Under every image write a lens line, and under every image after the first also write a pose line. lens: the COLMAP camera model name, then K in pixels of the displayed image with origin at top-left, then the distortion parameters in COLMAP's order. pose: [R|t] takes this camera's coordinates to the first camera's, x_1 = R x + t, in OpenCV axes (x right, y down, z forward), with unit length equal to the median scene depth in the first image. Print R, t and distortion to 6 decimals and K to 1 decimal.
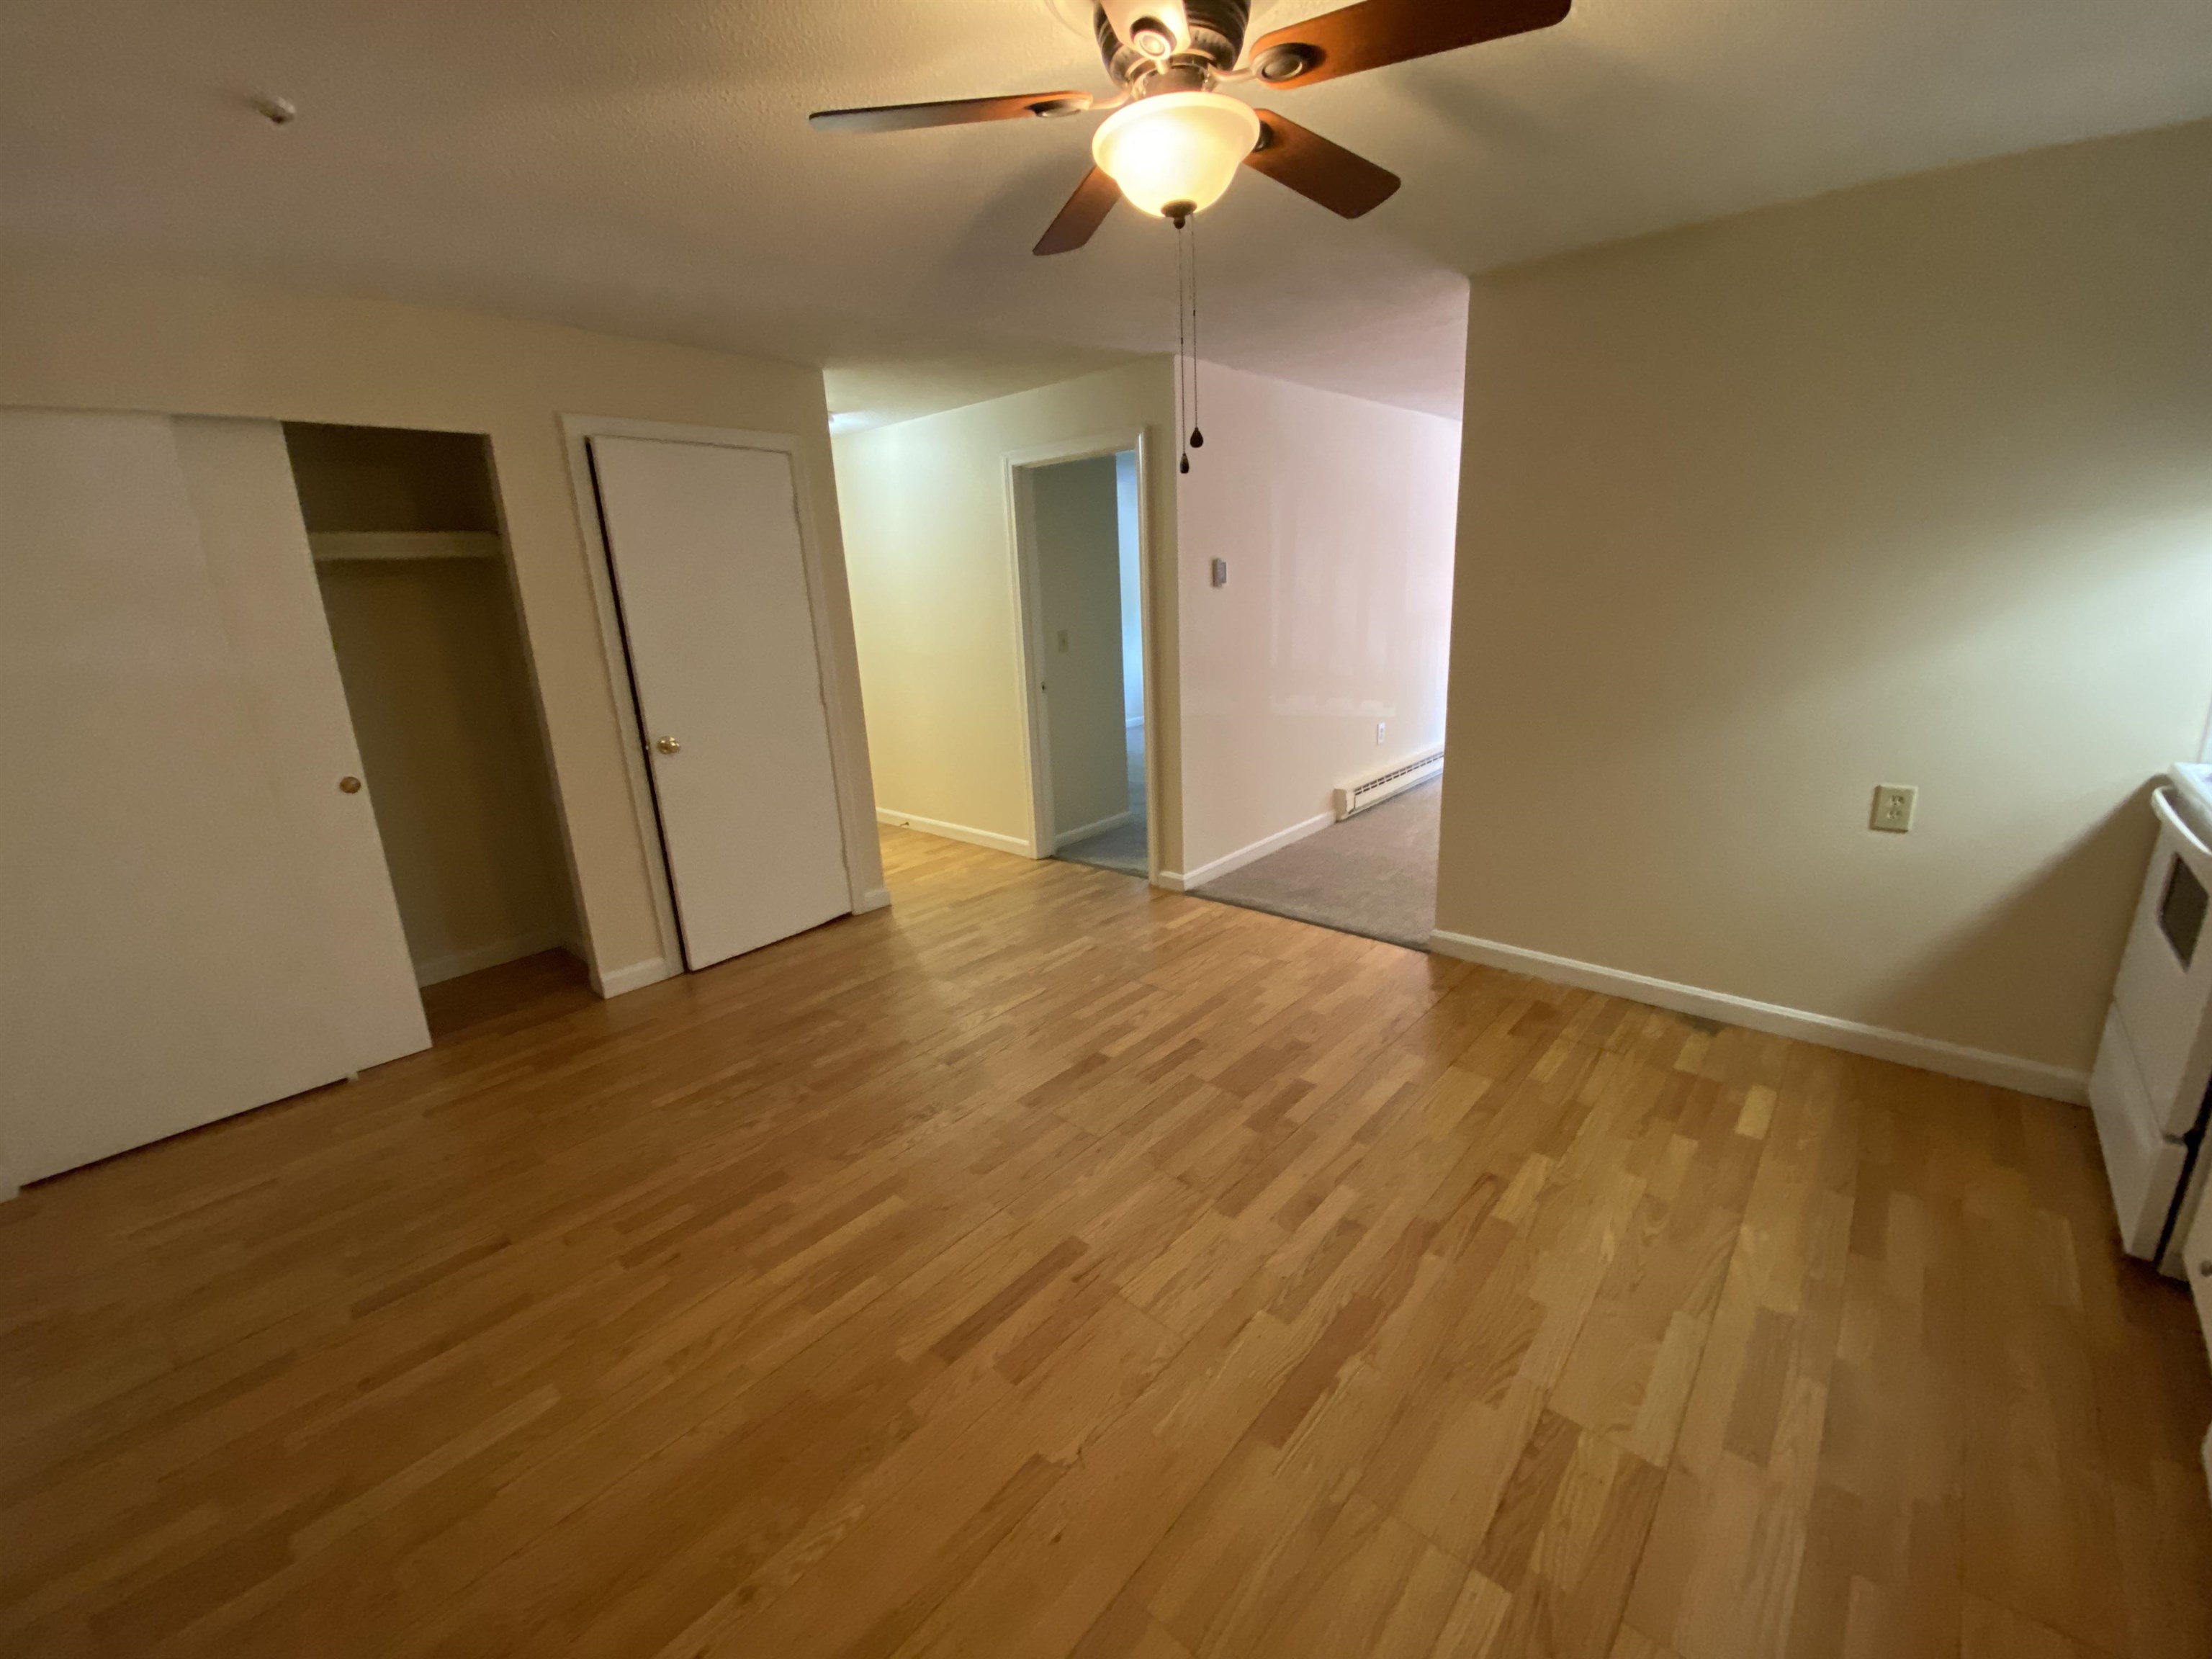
lens RADIAL K [[877.0, 0, 1106.0], [0, 877.0, 829.5], [0, 0, 1]] dist [0.029513, -0.028123]
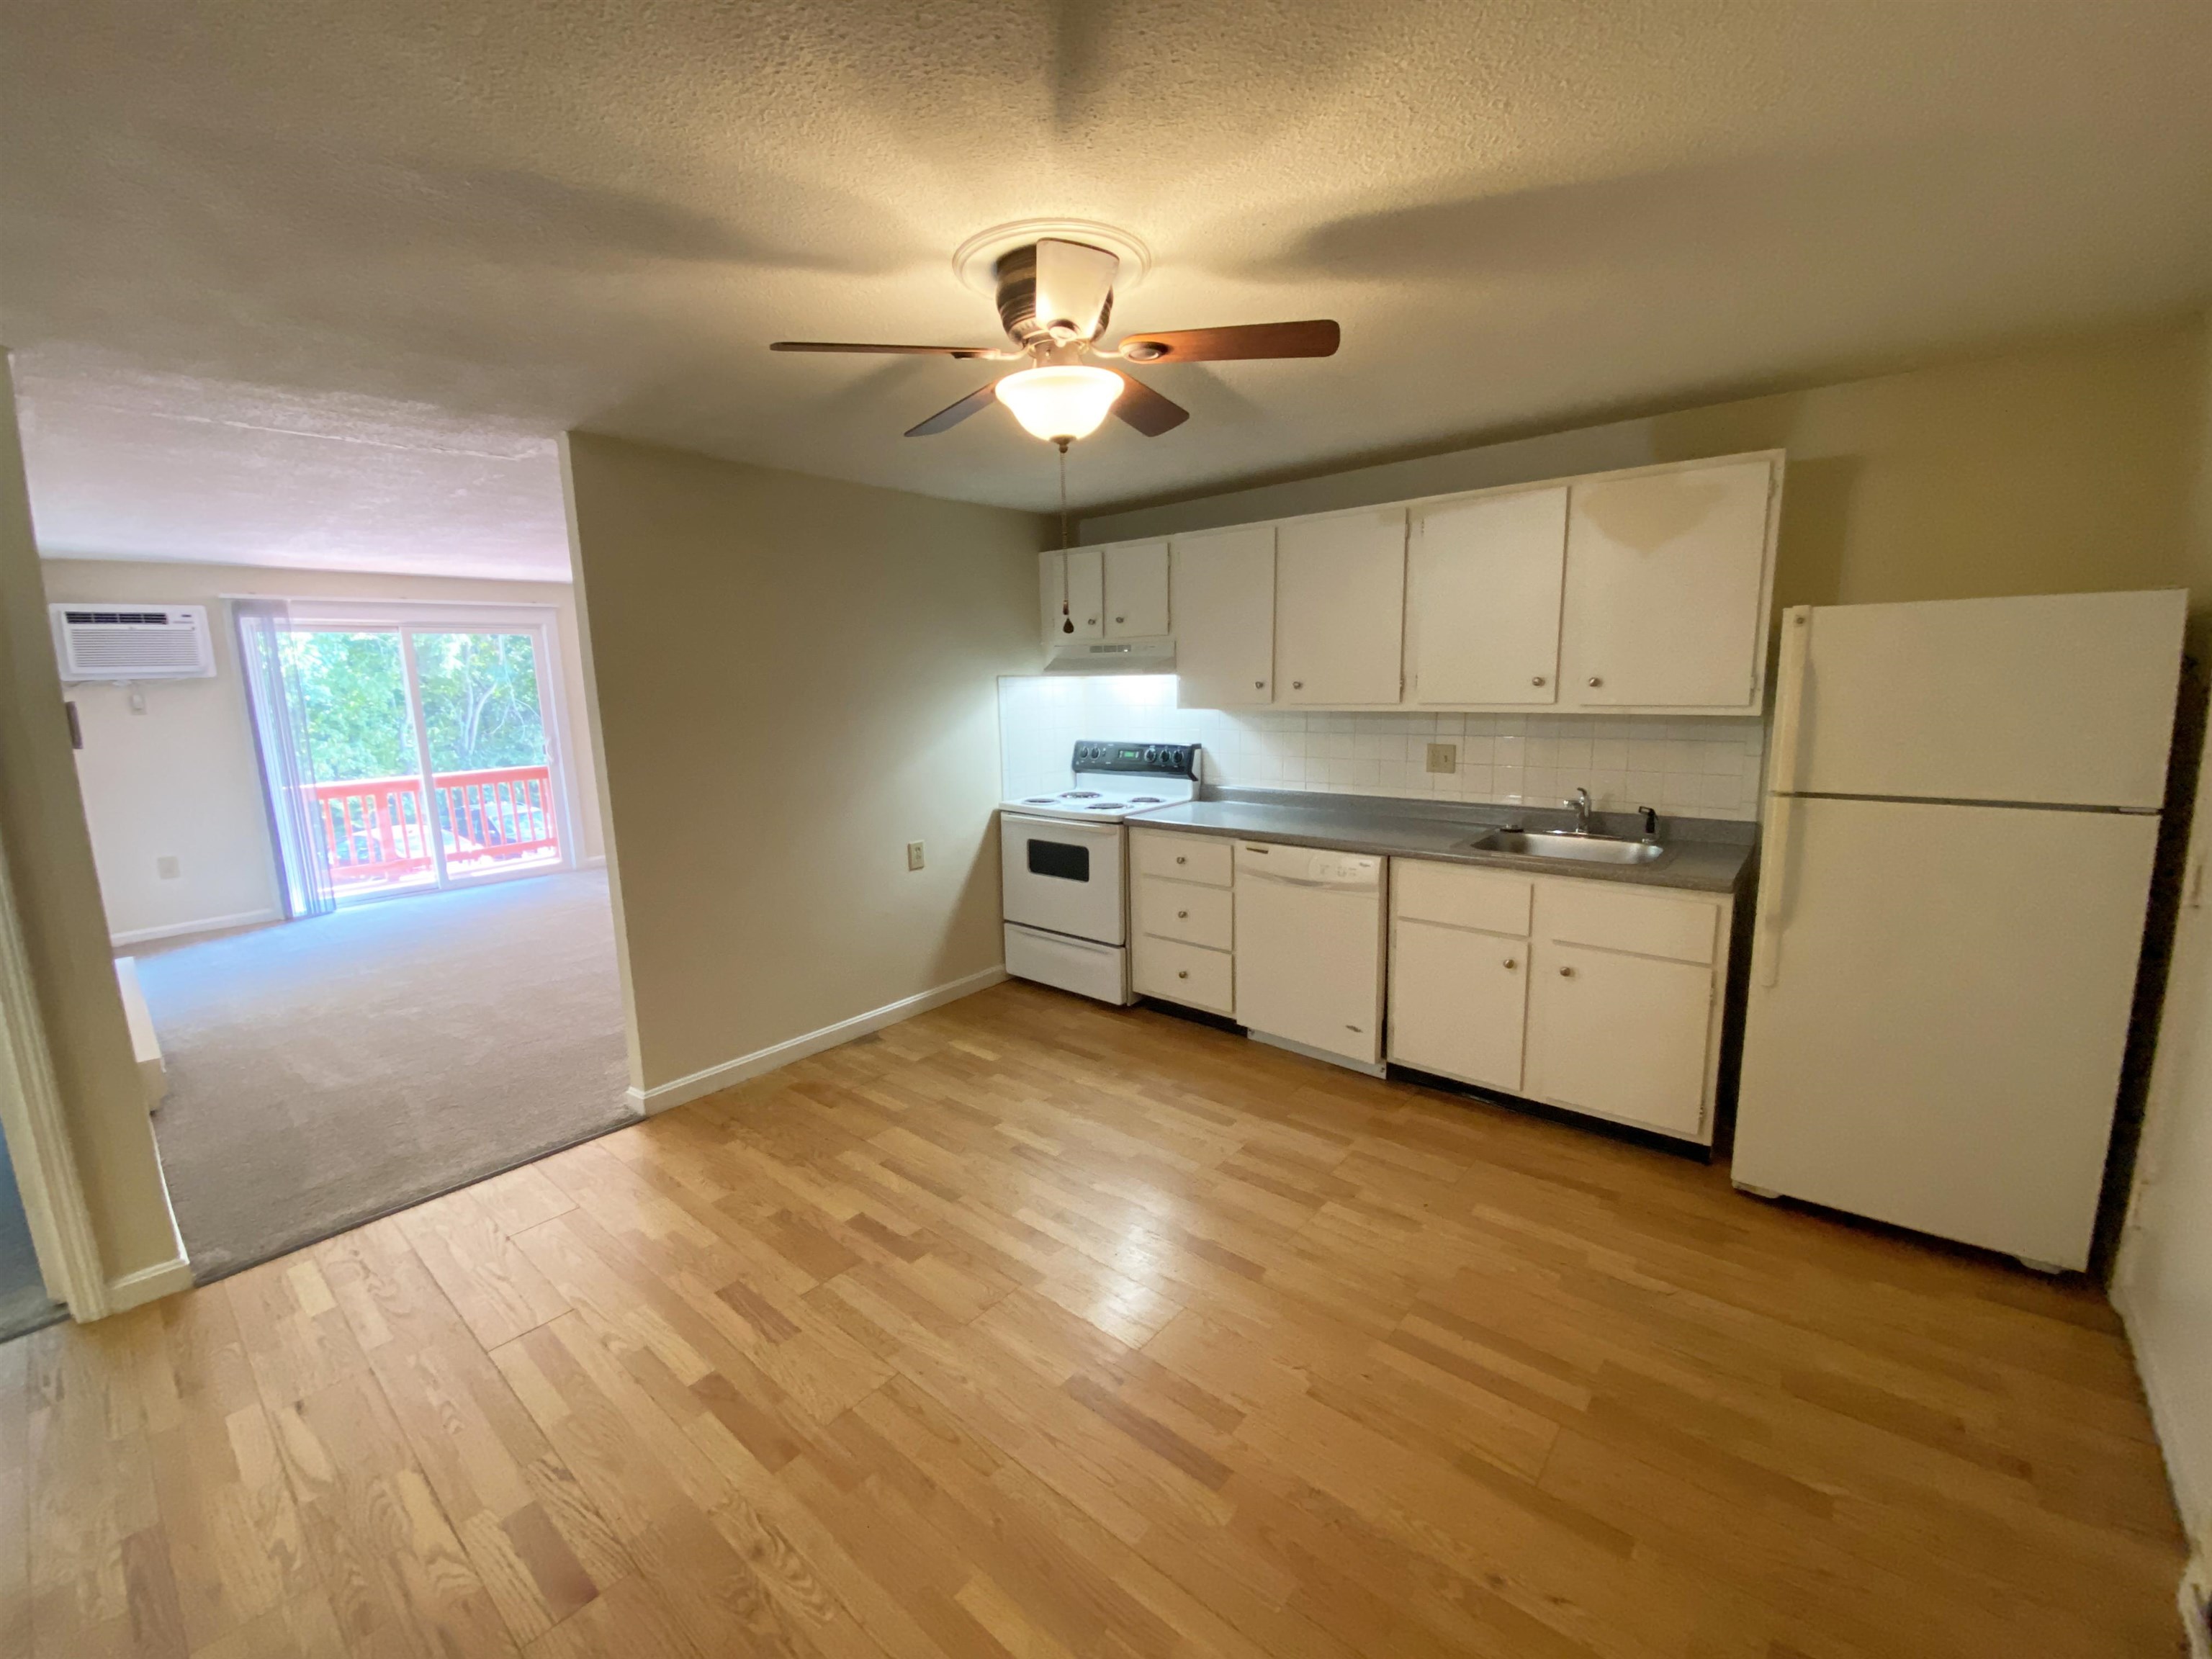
lens RADIAL K [[877.0, 0, 1106.0], [0, 877.0, 829.5], [0, 0, 1]] dist [0.029513, -0.028123]
pose [[-0.024562, -0.123929, 0.991987, -0.744148], [0.294029, 0.947501, 0.125651, -0.172784], [-0.955481, 0.294759, 0.013166, 0.630546]]
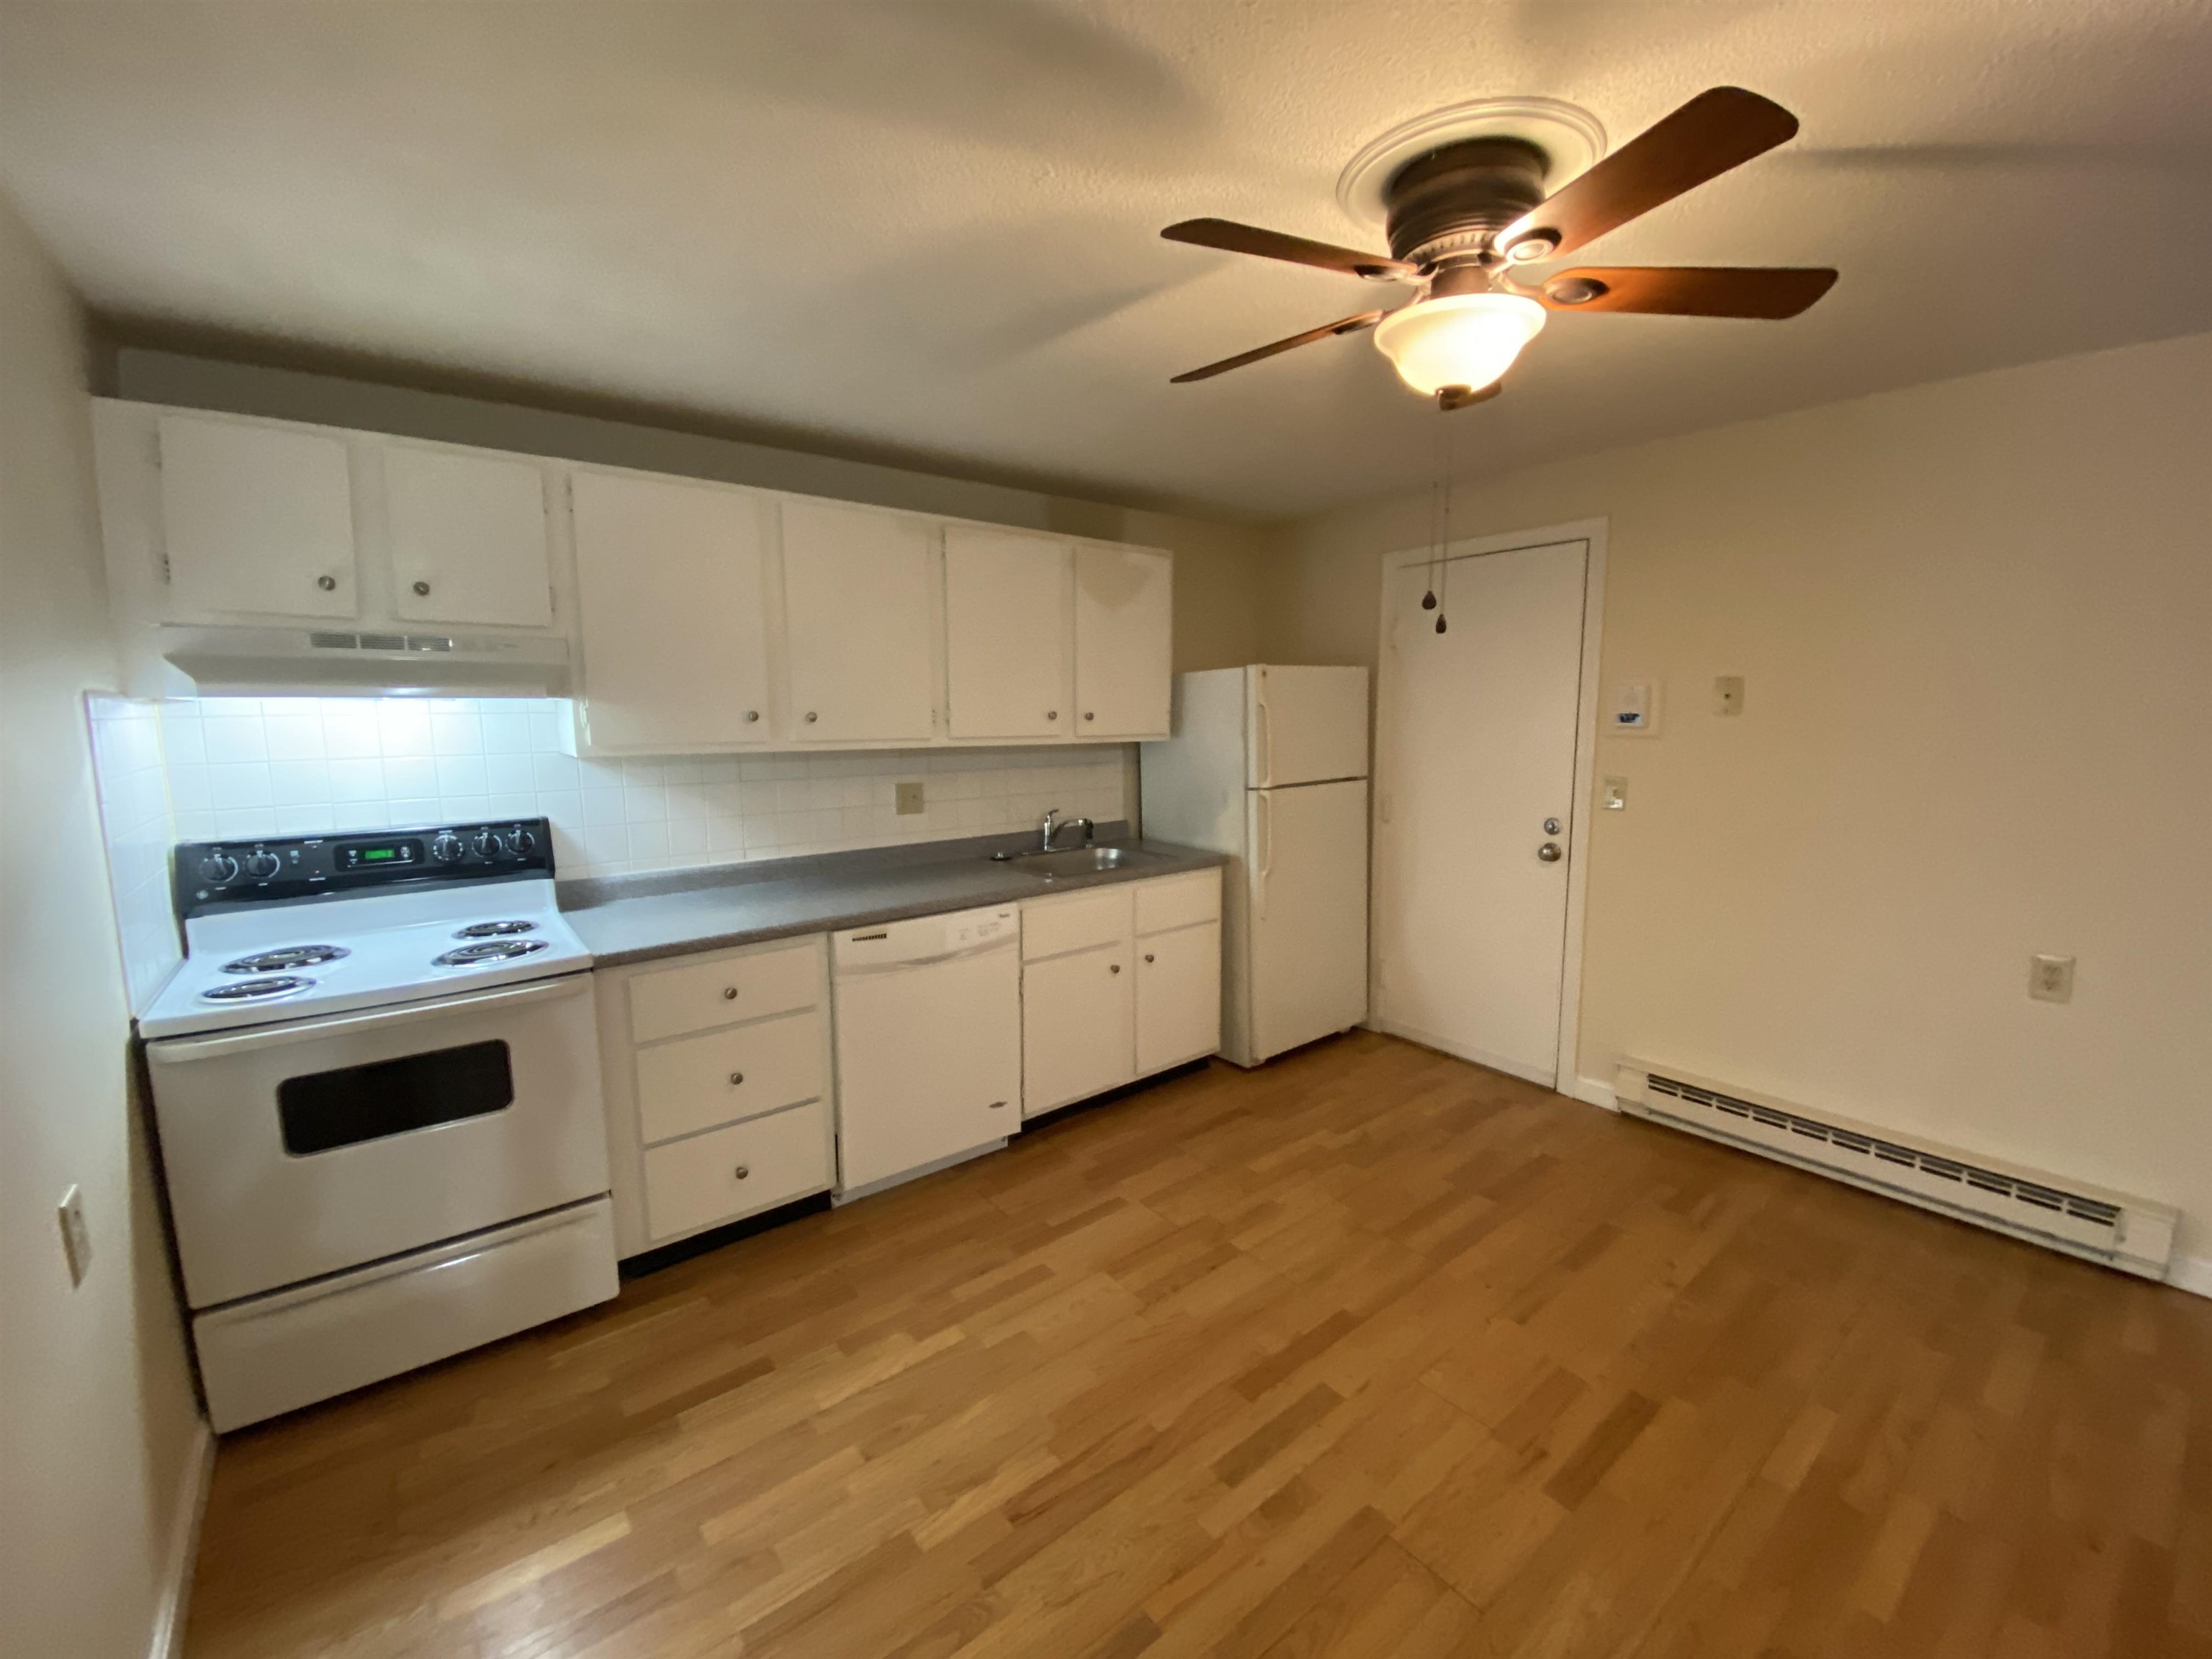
lens RADIAL K [[893.7, 0, 1106.1], [0, 893.7, 820.6], [0, 0, 1]] dist [0.035900, -0.030182]
pose [[-0.982813, 0.027411, 0.182559, 0.178460], [0.096225, 0.920014, 0.379888, -0.399803], [-0.157544, 0.390926, -0.906839, 1.299064]]
